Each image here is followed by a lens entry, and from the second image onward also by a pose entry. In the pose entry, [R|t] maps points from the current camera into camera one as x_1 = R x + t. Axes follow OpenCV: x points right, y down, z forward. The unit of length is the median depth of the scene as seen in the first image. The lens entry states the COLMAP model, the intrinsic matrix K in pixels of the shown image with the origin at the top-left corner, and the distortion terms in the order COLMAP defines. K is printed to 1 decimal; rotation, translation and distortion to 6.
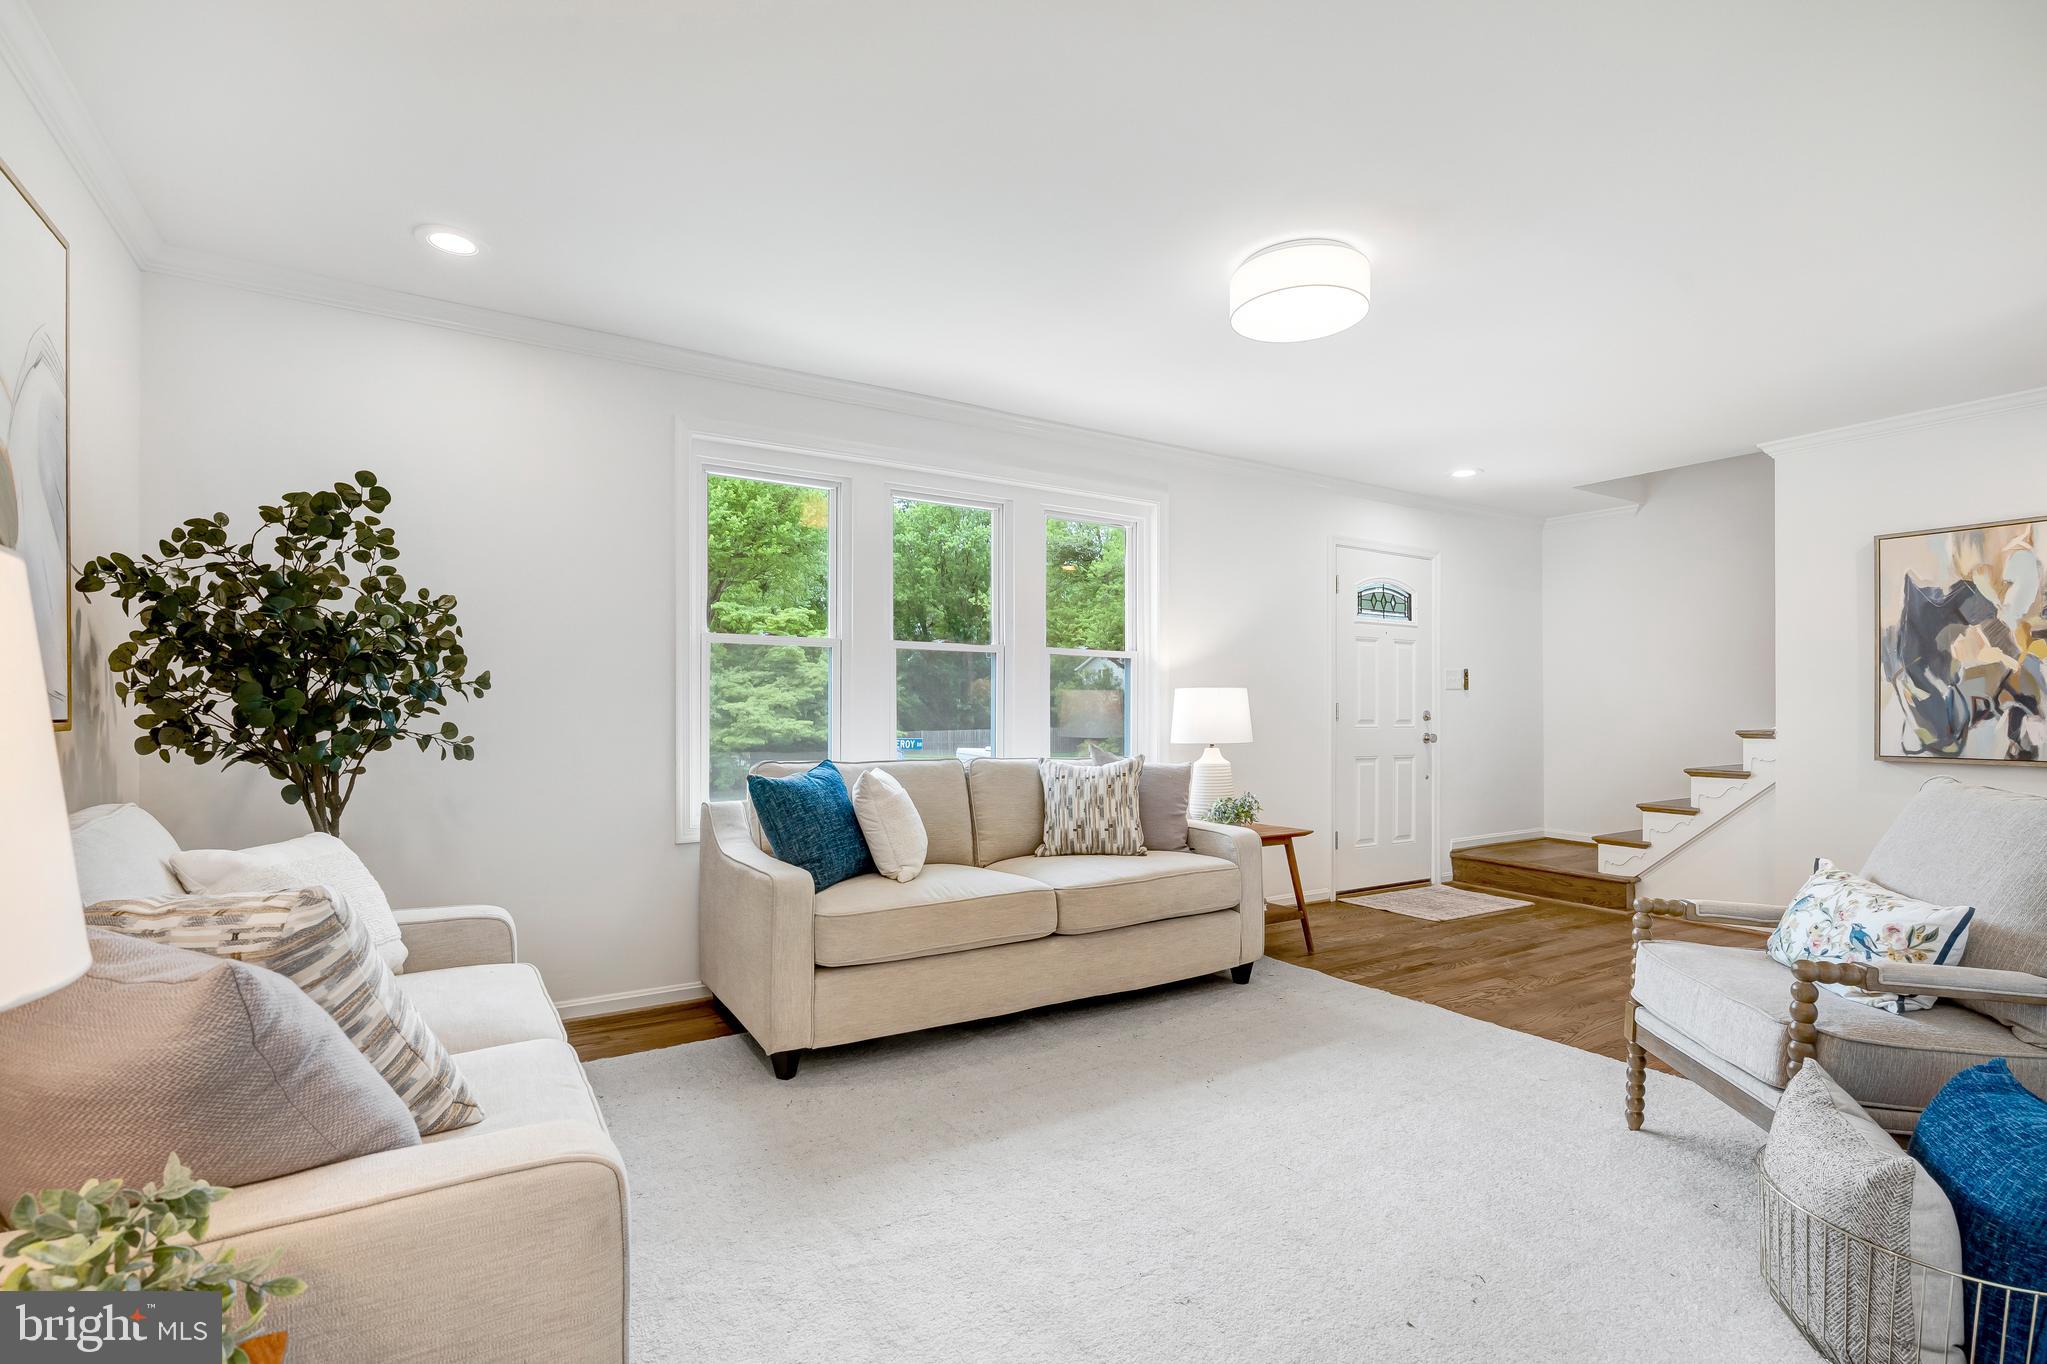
lens RADIAL K [[943.5, 0, 1012.9], [0, 943.5, 711.3], [0, 0, 1]] dist [0.002571, 0.000514]
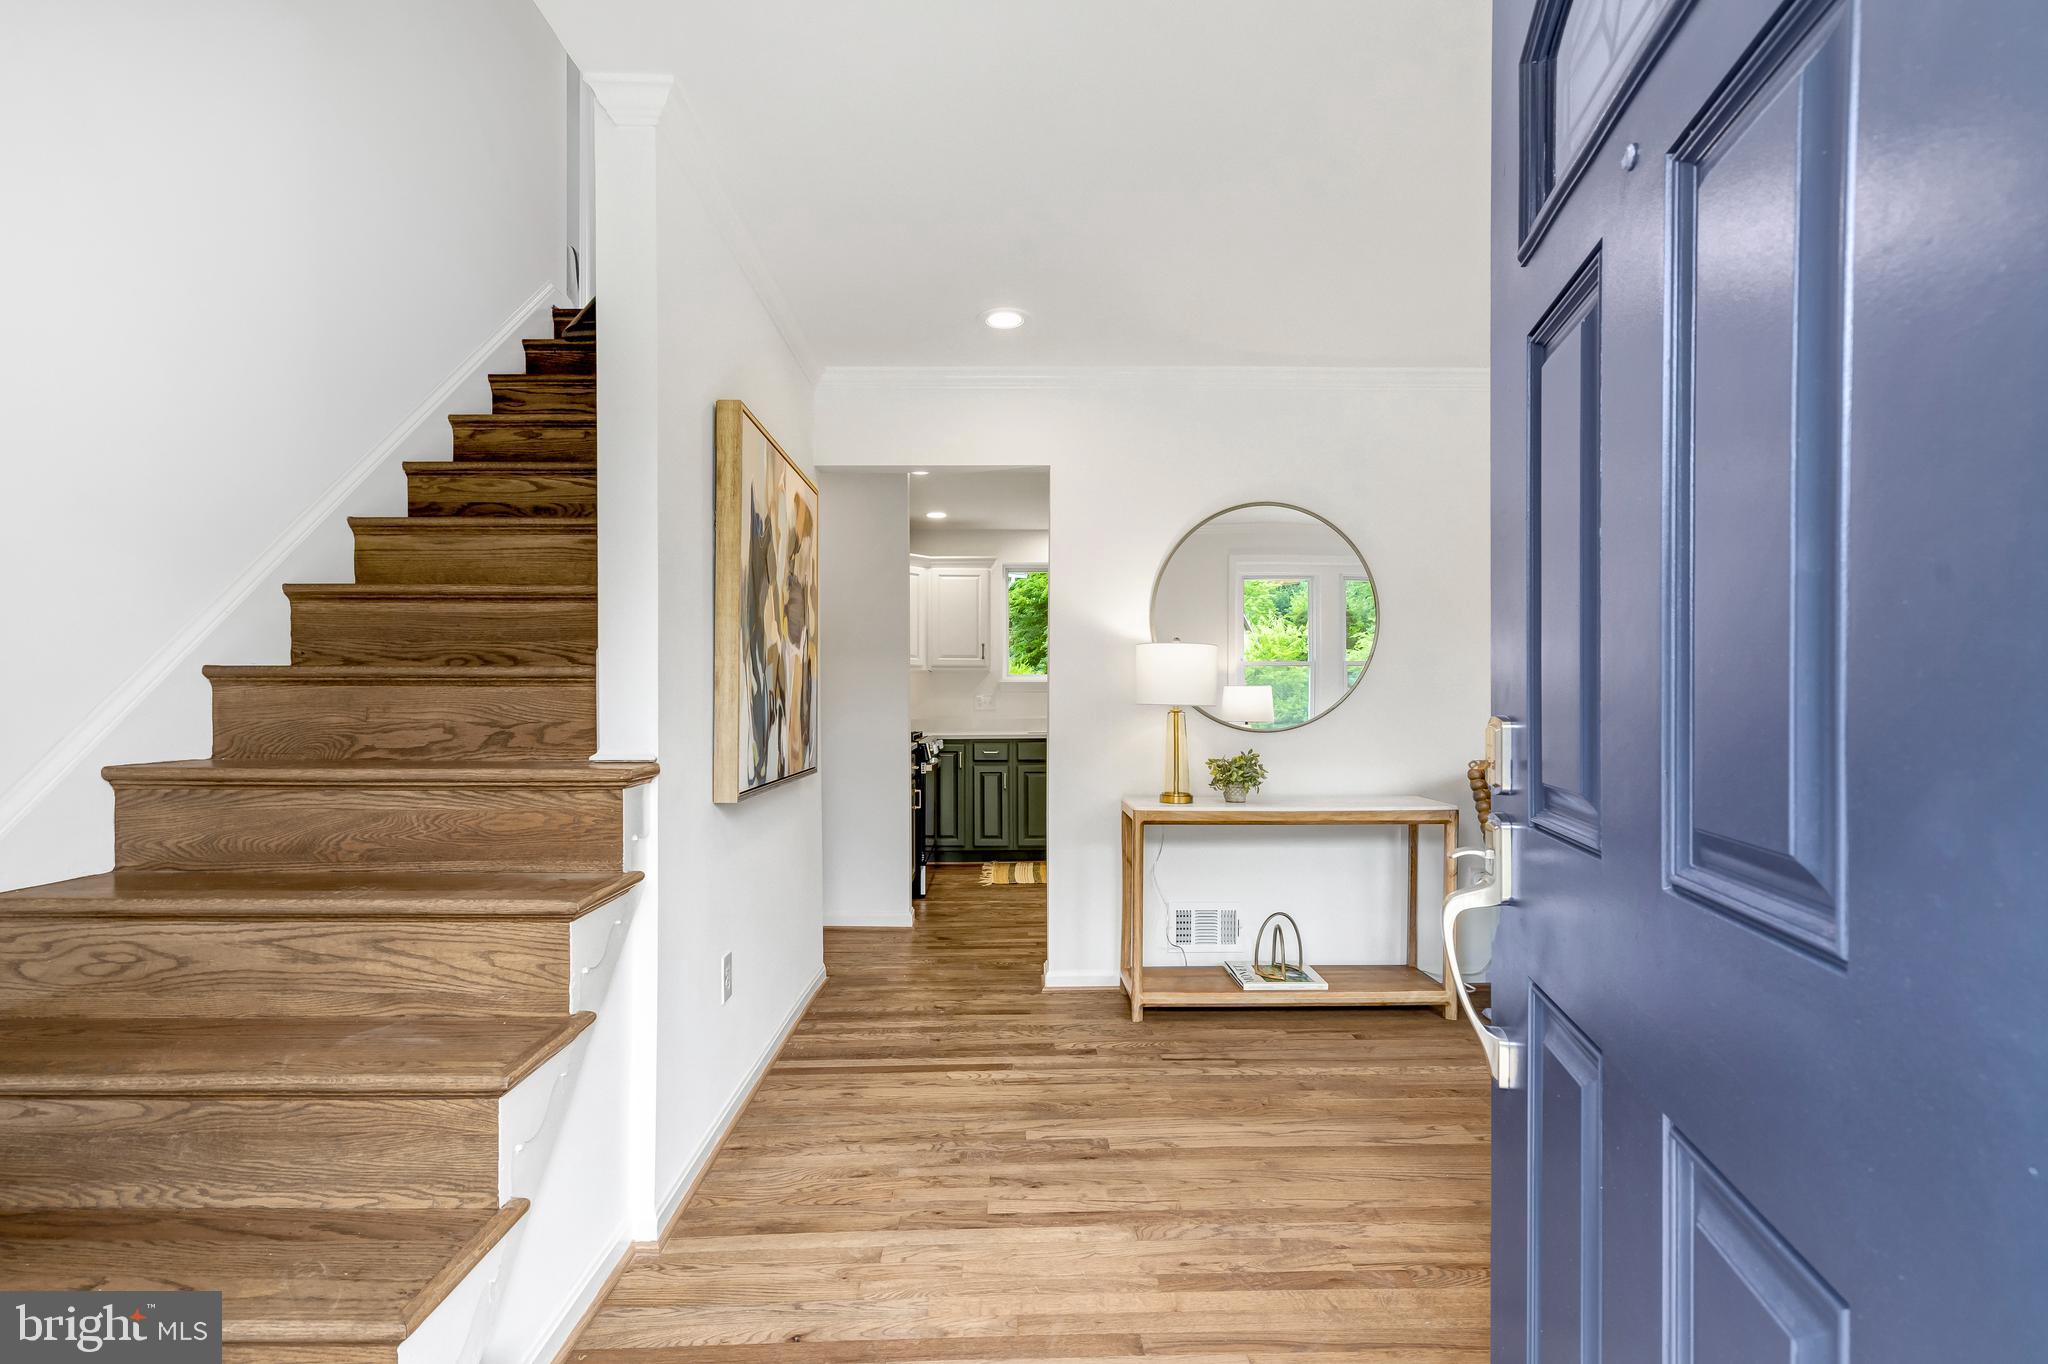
lens RADIAL K [[924.2, 0, 1019.7], [0, 924.2, 704.7], [0, 0, 1]] dist [0.000261, 0.000085]
pose [[-0.856090, -0.002539, 0.516820, 0.505169], [-0.000104, 0.999989, 0.004741, -0.008668], [-0.516826, 0.004005, -0.856081, 1.429561]]
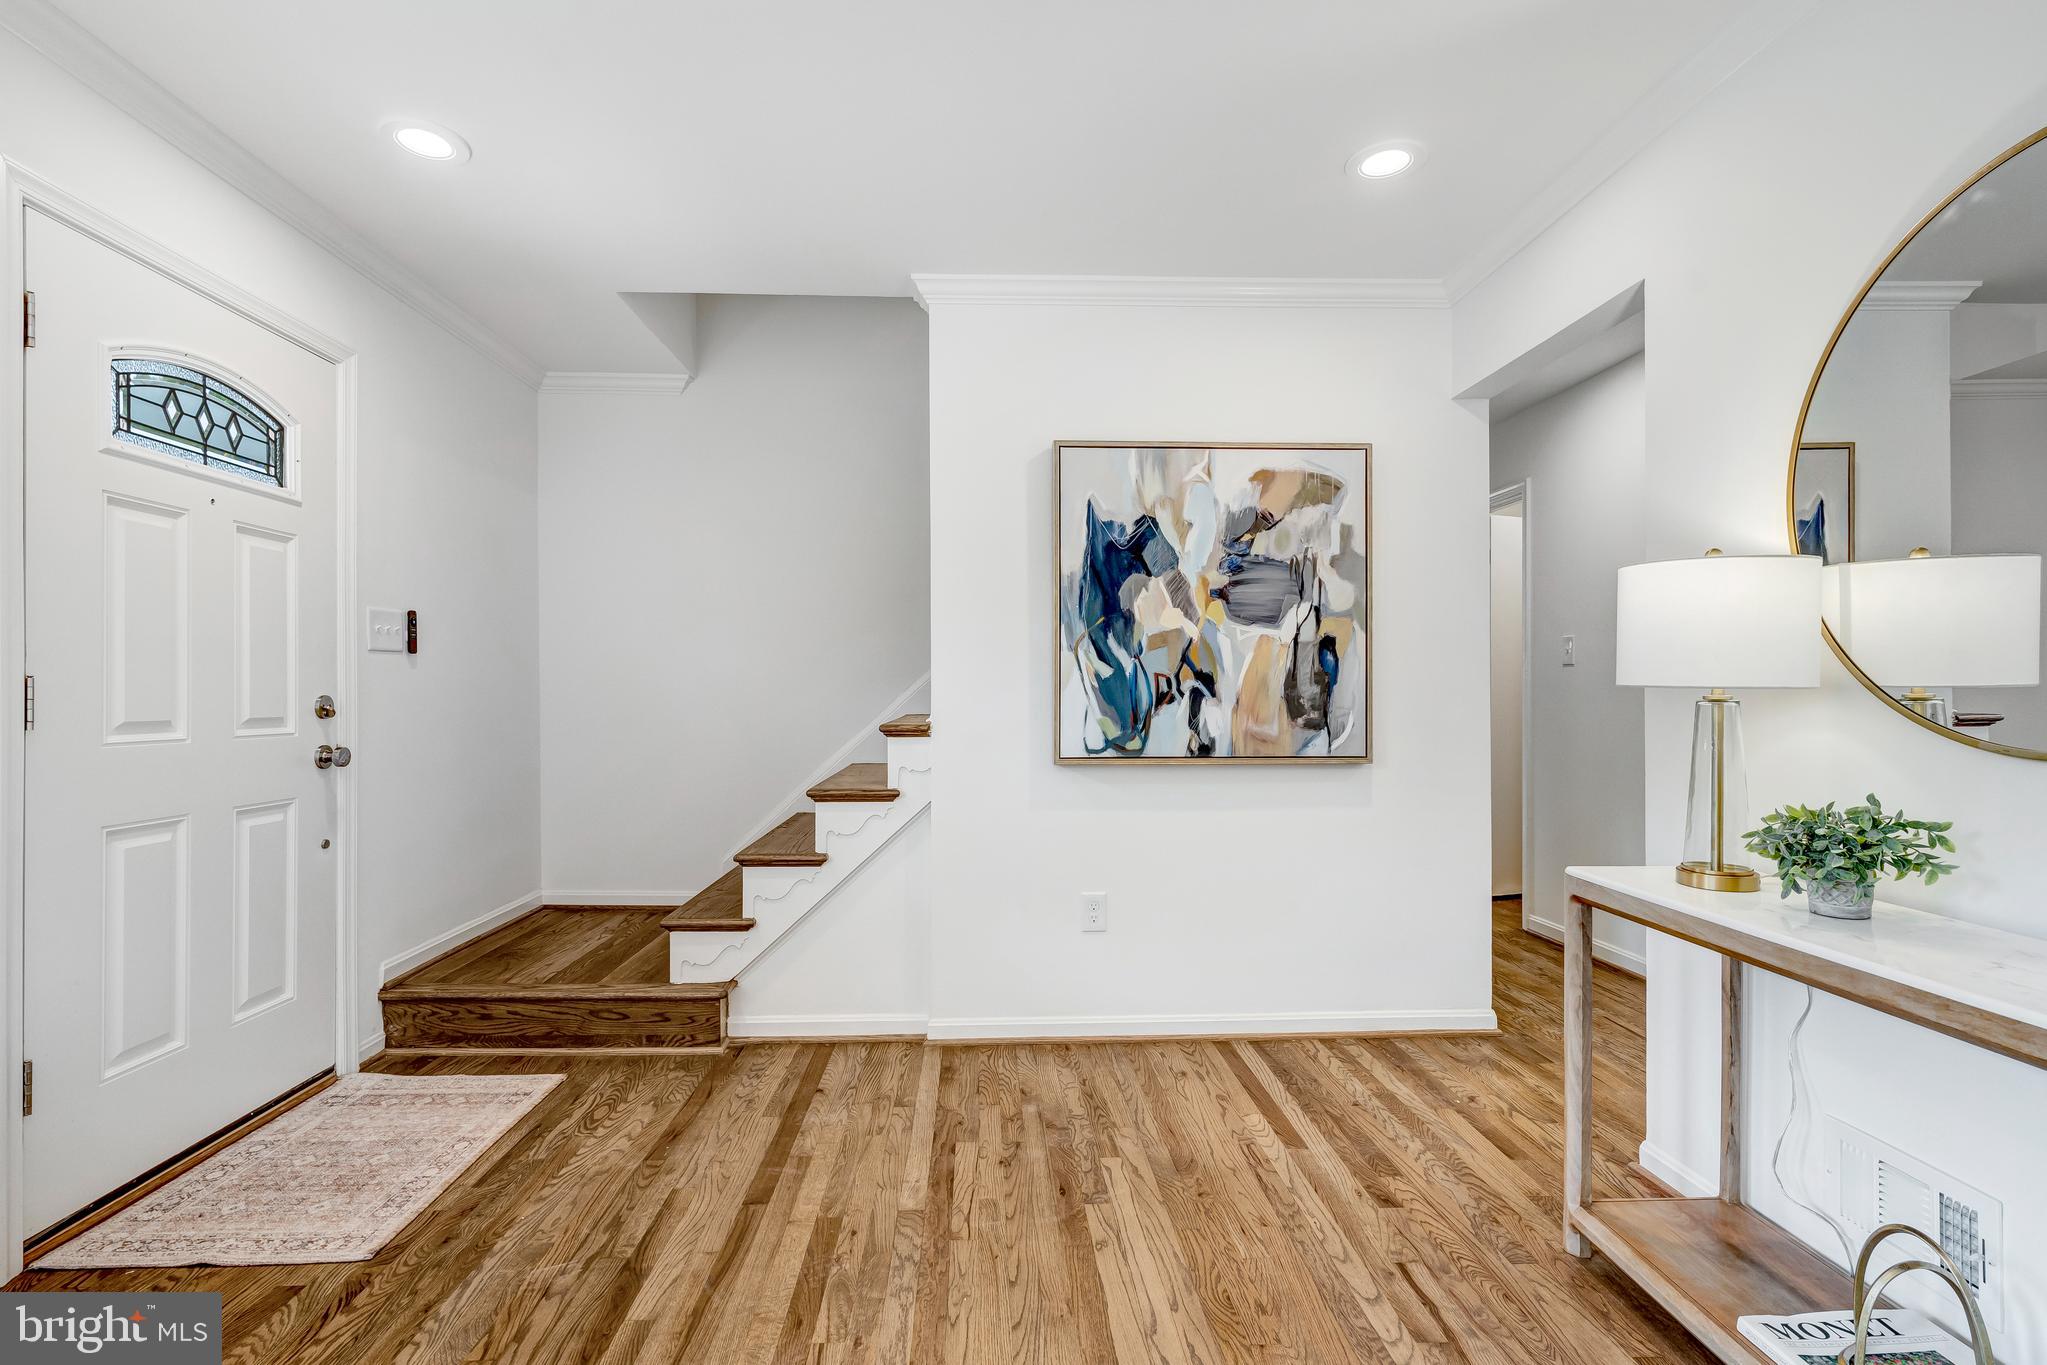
lens RADIAL K [[970.2, 0, 1016.7], [0, 970.2, 686.0], [0, 0, 1]] dist [-0.003262, 0.000137]
pose [[0.502387, 0.002091, 0.864640, 0.293519], [0.004415, 0.999978, -0.004984, -0.002248], [-0.864632, 0.006321, 0.502366, 0.691723]]
